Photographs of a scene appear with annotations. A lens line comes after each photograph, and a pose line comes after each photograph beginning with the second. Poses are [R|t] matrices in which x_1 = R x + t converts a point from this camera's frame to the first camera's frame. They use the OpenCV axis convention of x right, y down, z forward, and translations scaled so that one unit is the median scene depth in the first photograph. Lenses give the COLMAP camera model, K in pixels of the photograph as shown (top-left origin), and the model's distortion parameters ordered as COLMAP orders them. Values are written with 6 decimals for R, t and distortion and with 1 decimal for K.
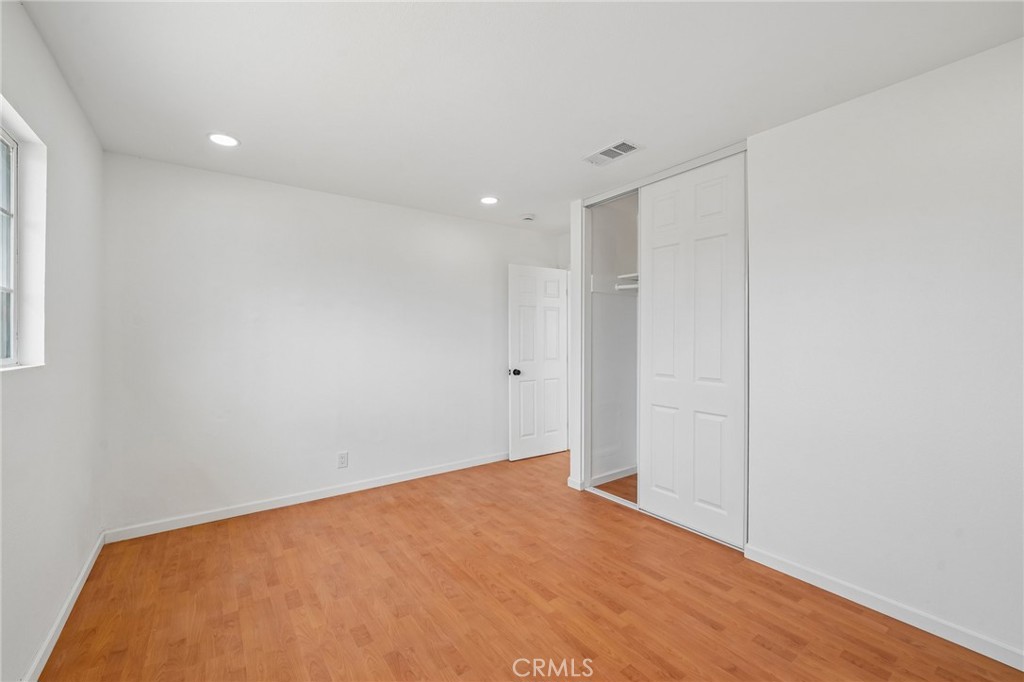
lens RADIAL K [[410.4, 0, 543.9], [0, 410.4, 332.3], [0, 0, 1]] dist [-0.001327, 0.000278]
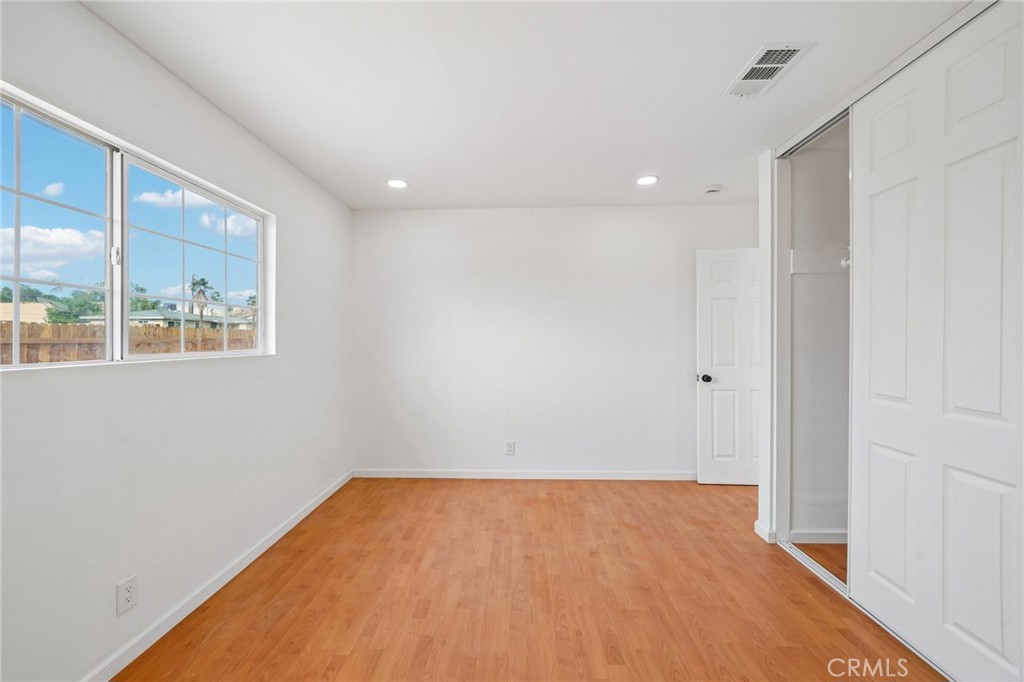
lens RADIAL K [[410.4, 0, 495.8], [0, 410.4, 334.3], [0, 0, 1]] dist [-0.001327, 0.000278]
pose [[0.780923, -0.004674, -0.624609, 0.232460], [0.008424, 0.999960, 0.003048, 0.002795], [0.624570, -0.007642, 0.780931, 0.161161]]
